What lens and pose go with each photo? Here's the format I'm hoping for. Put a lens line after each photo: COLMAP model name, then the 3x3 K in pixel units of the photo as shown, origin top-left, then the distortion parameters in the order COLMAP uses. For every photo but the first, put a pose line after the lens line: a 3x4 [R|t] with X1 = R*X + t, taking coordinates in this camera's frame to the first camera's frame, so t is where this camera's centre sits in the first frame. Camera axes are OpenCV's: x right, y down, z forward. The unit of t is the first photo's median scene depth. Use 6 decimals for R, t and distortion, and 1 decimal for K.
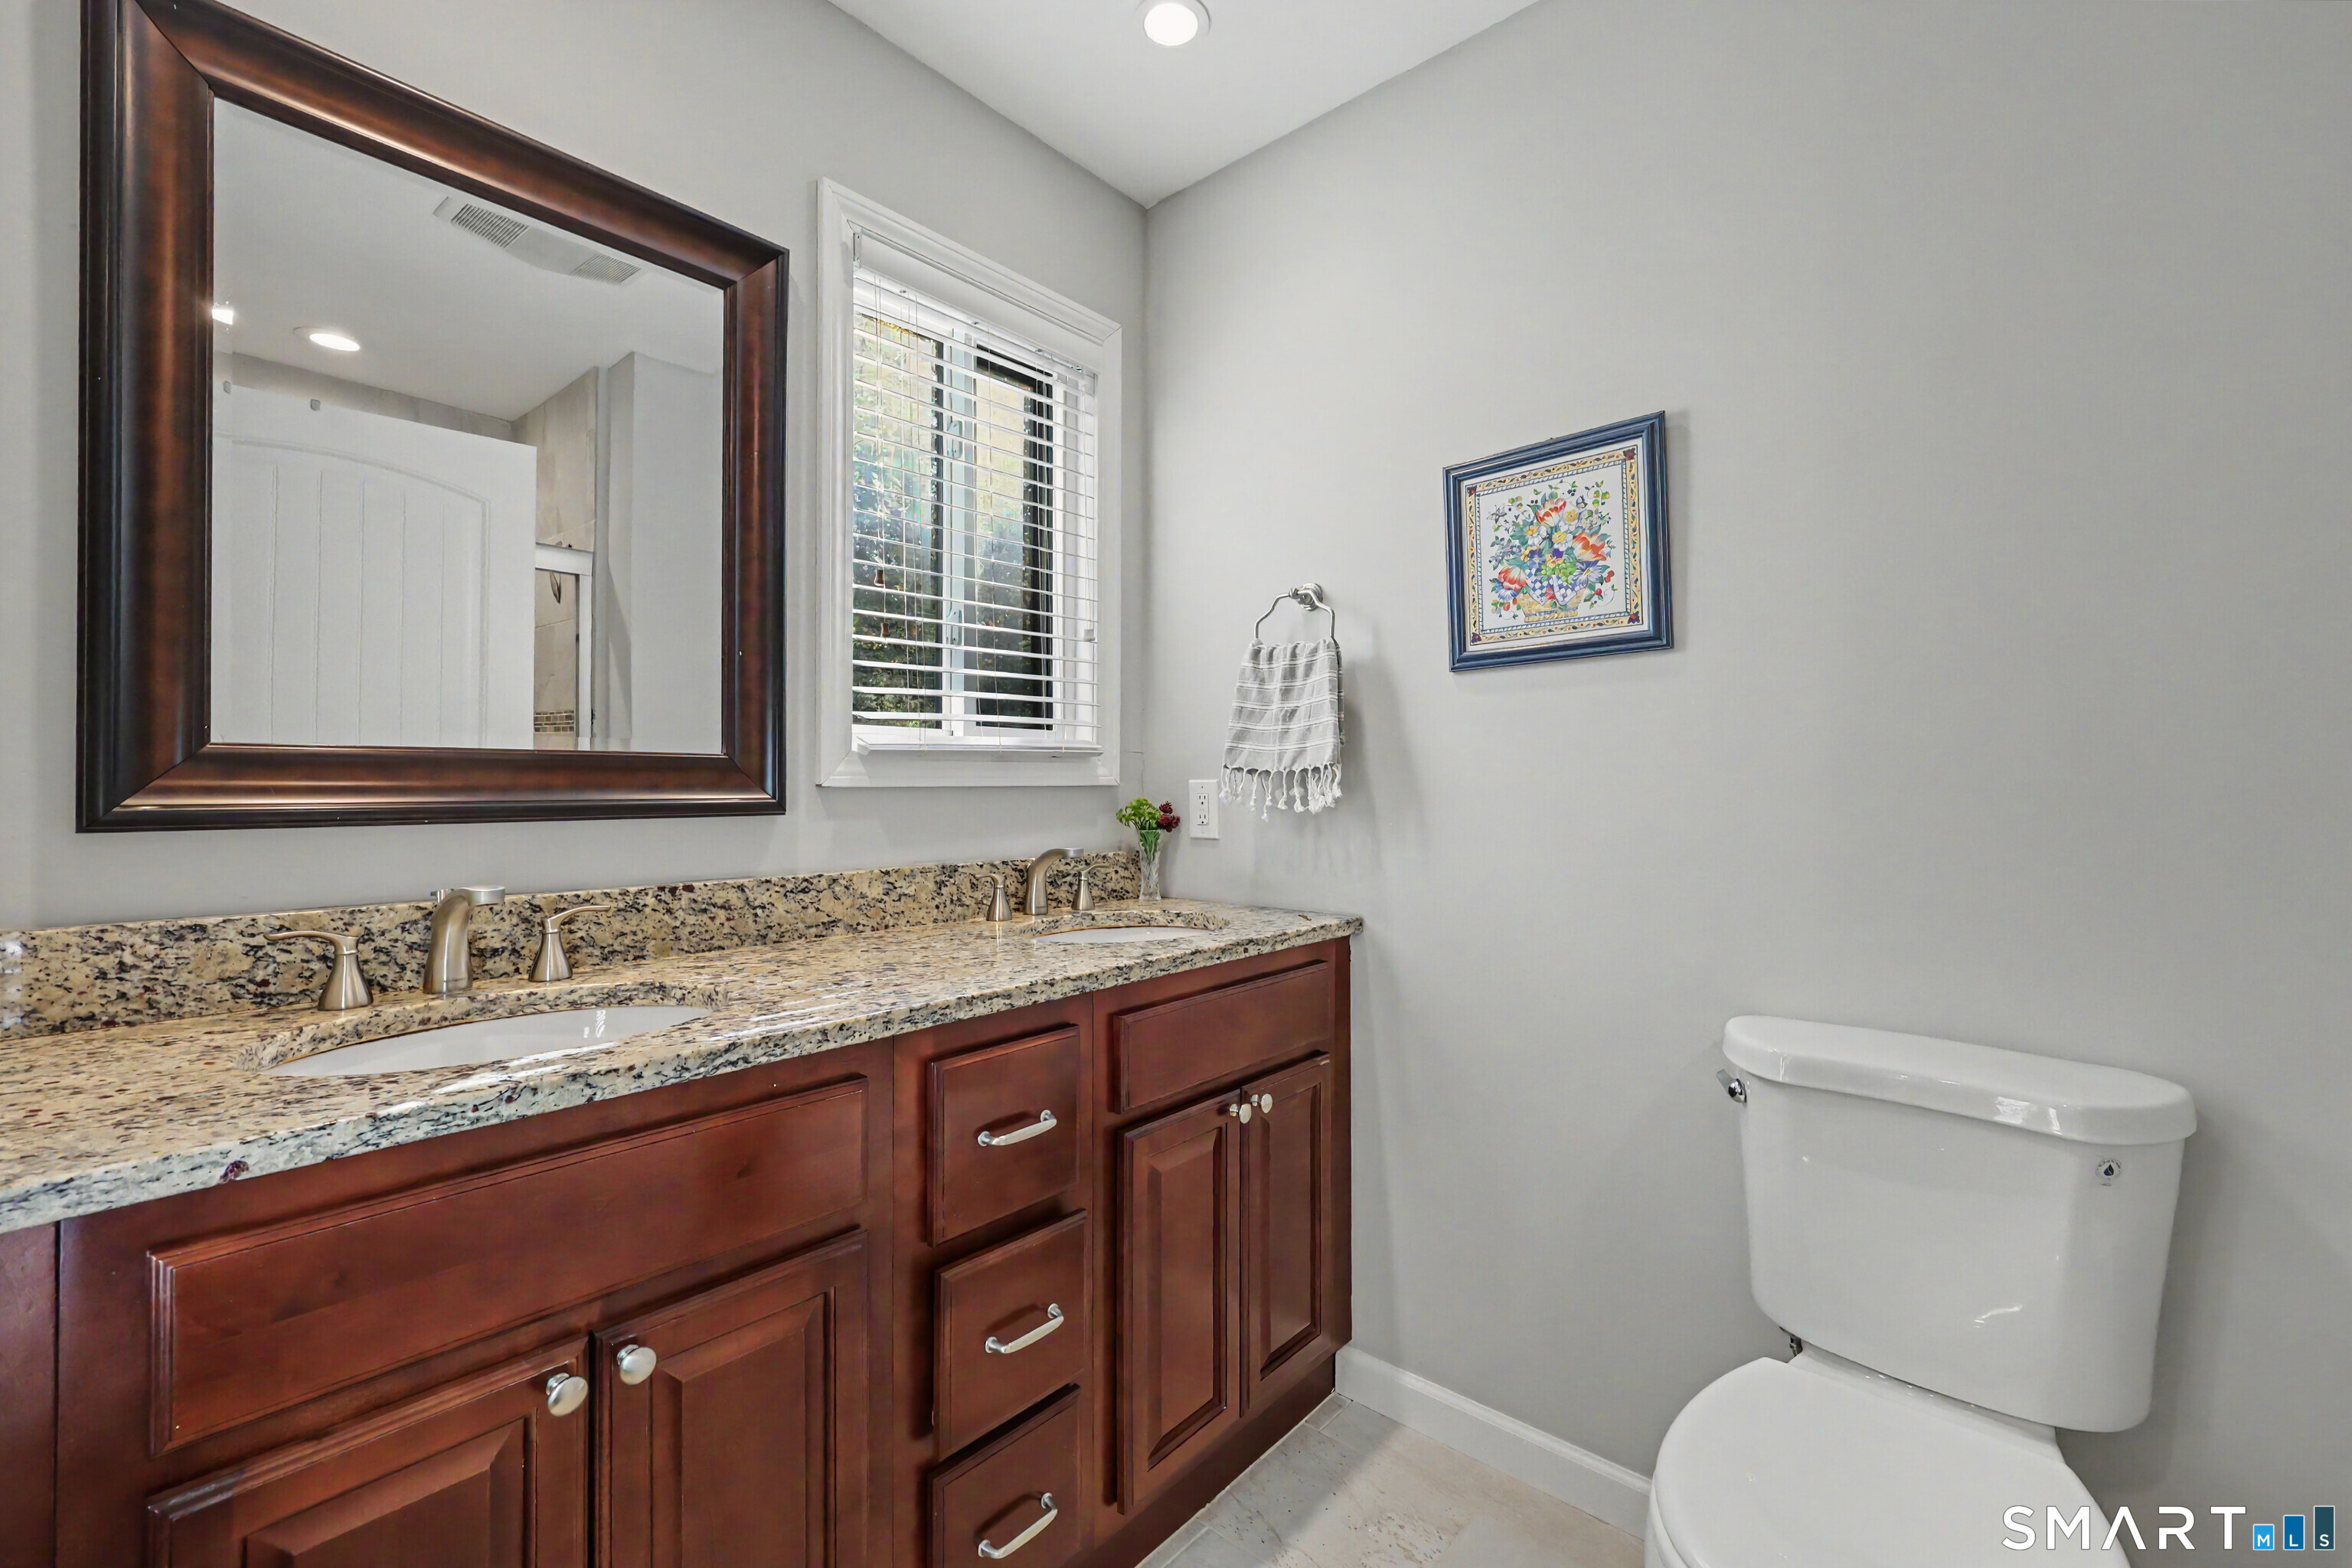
lens RADIAL K [[934.2, 0, 1176.0], [0, 934.2, 784.0], [0, 0, 1]] dist [0.000205, 0.000014]
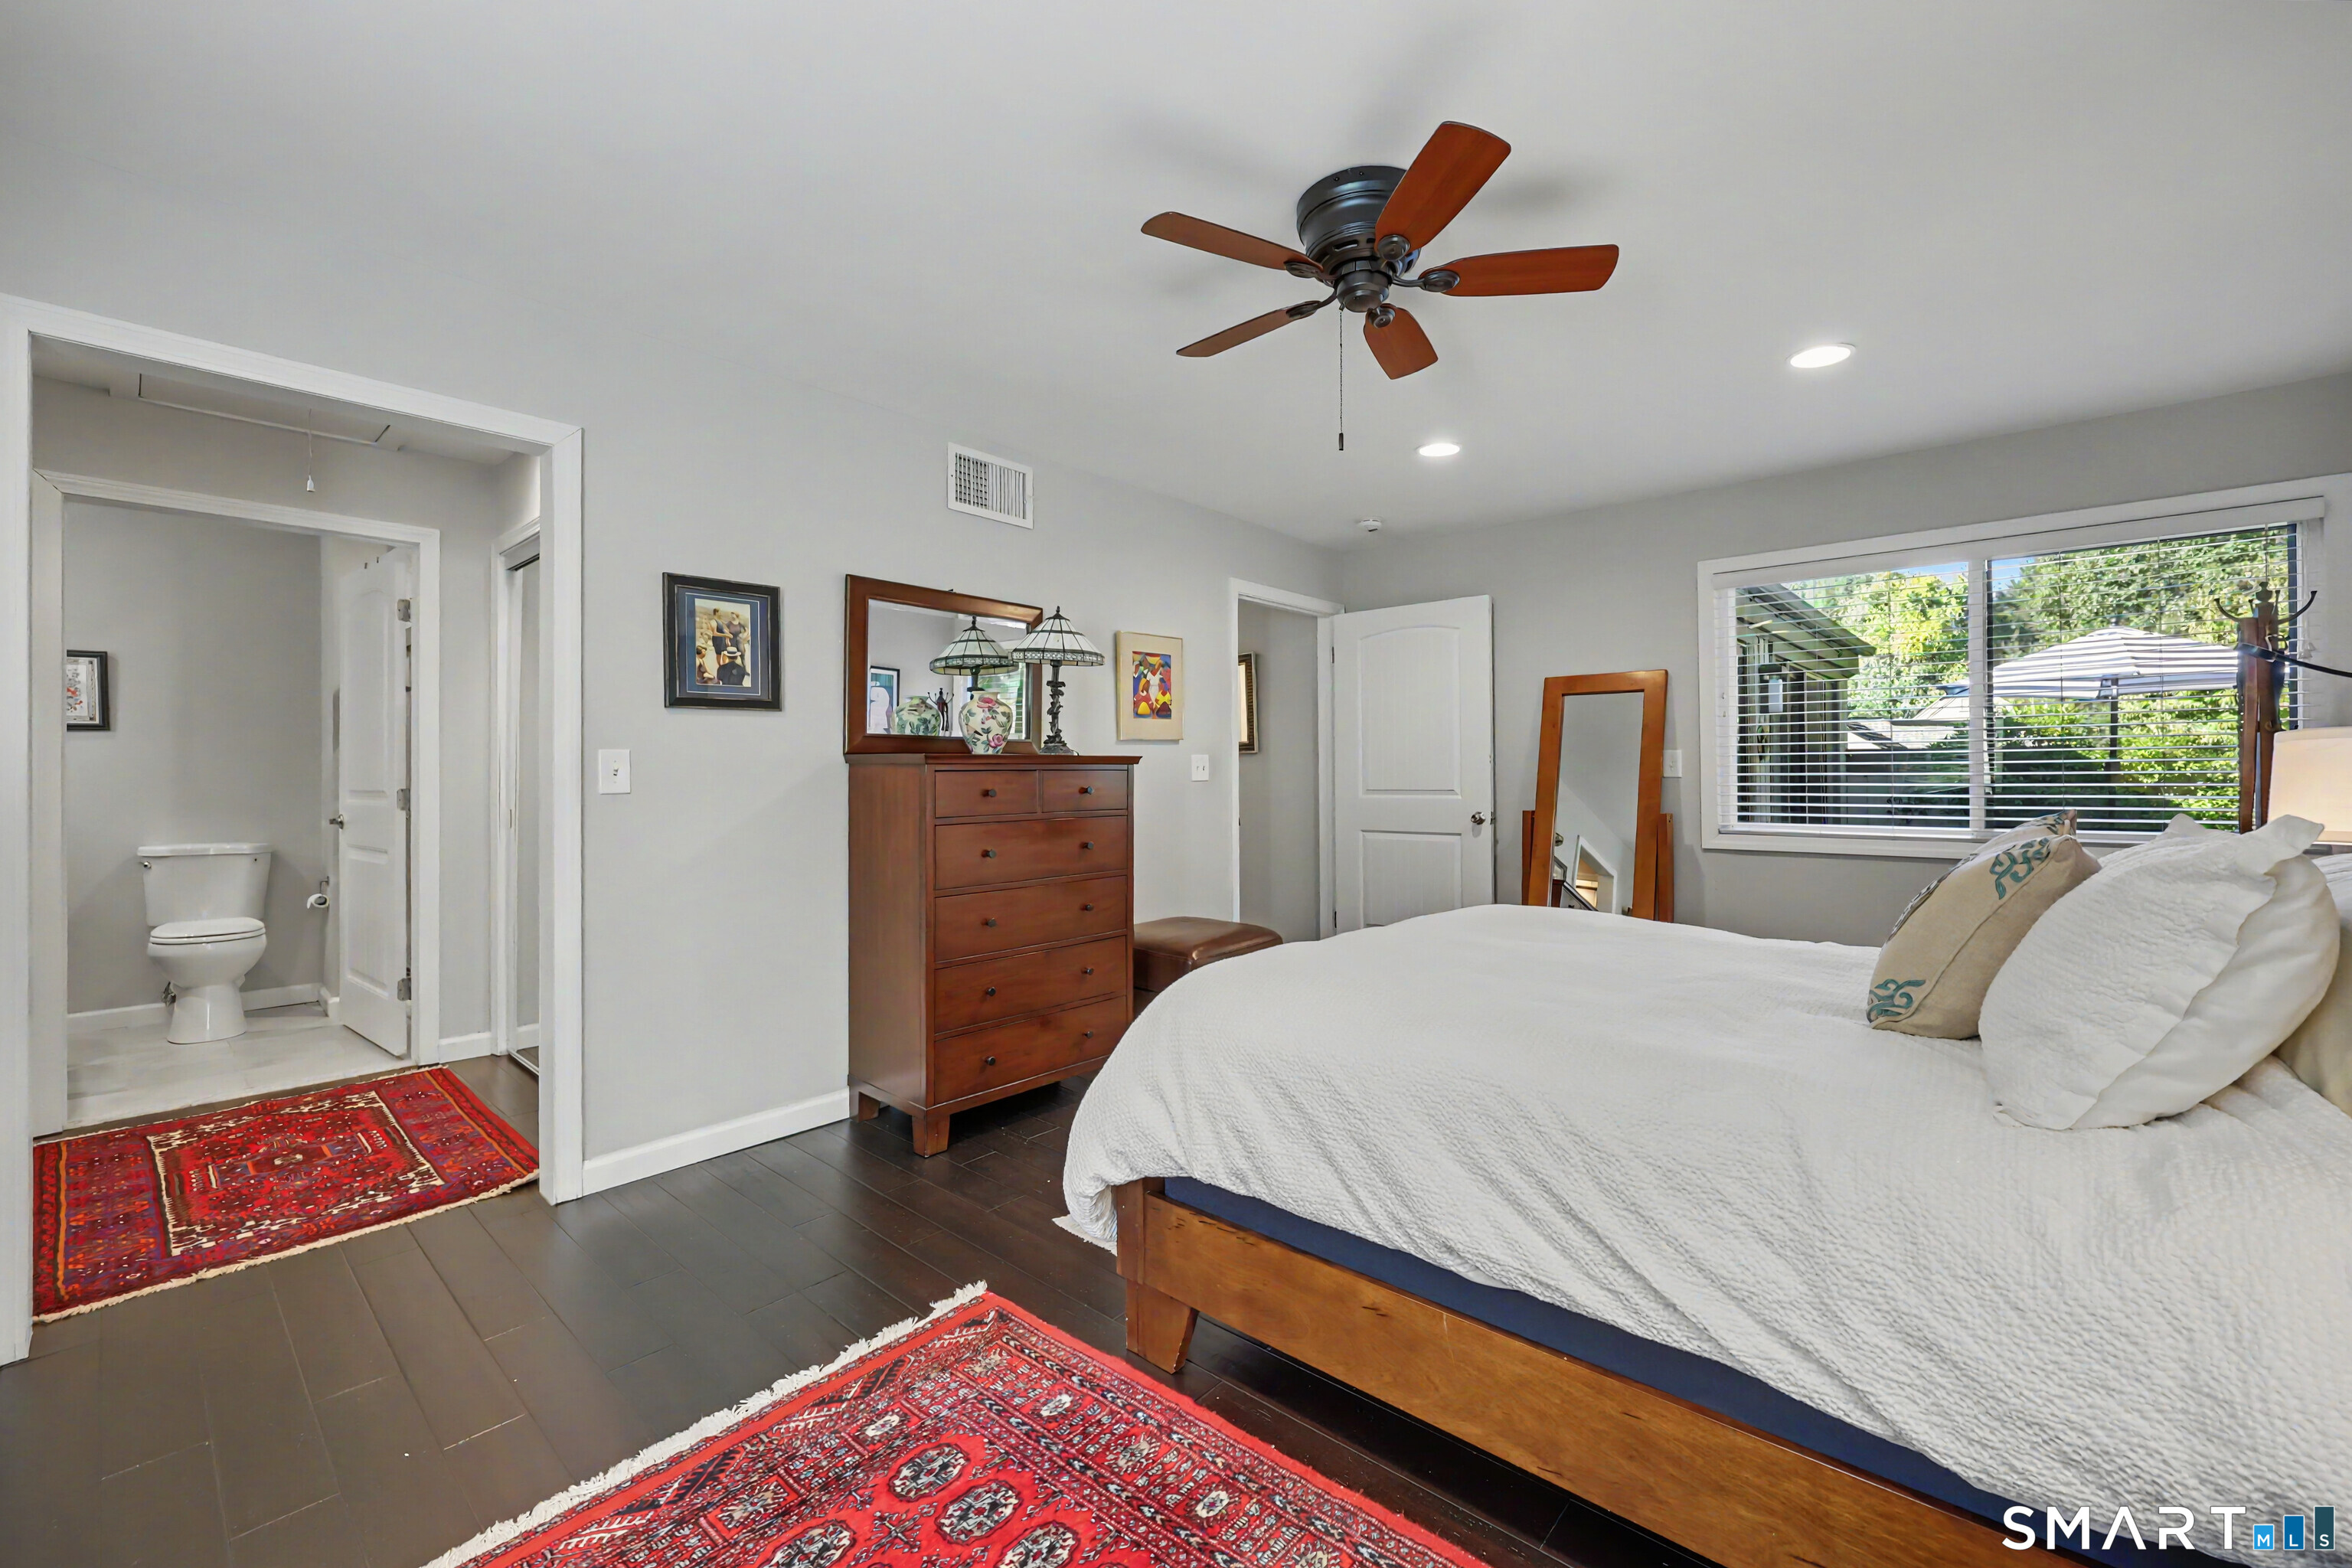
lens RADIAL K [[966.7, 0, 1177.5], [0, 966.7, 767.7], [0, 0, 1]] dist [0.000735, 0.000026]
pose [[-0.006945, 0.008120, 0.999943, -2.526722], [-0.003044, 0.999962, -0.008141, -0.012656], [-0.999971, -0.003100, -0.006920, -2.332964]]
